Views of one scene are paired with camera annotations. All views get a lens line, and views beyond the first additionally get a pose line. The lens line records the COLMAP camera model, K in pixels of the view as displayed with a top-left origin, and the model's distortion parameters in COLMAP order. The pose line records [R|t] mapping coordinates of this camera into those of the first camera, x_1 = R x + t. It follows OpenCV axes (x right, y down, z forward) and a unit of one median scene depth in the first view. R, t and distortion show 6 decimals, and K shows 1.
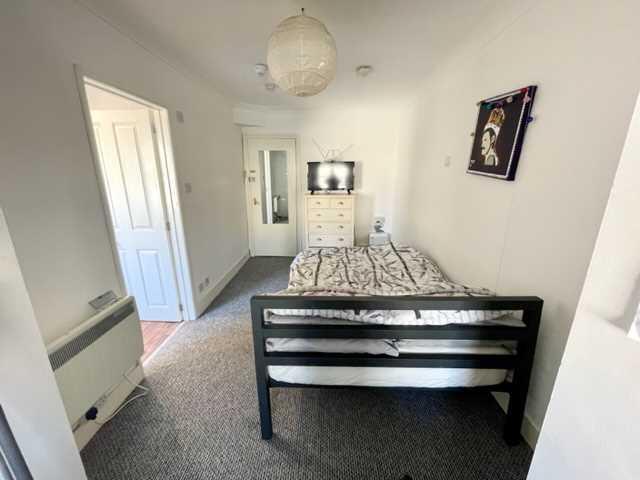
lens RADIAL K [[259.7, 0, 316.8], [0, 259.7, 244.3], [0, 0, 1]] dist [-0.000638, 0.000203]
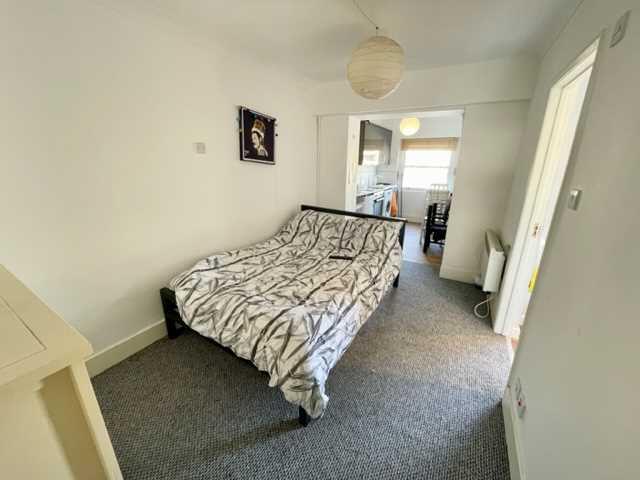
lens RADIAL K [[259.7, 0, 316.8], [0, 259.7, 241.5], [0, 0, 1]] dist [-0.000638, 0.000203]
pose [[-0.877266, -0.149580, 0.456103, -0.455121], [0.126919, 0.844104, 0.520942, -0.644873], [-0.462921, 0.514893, -0.721519, 2.261584]]
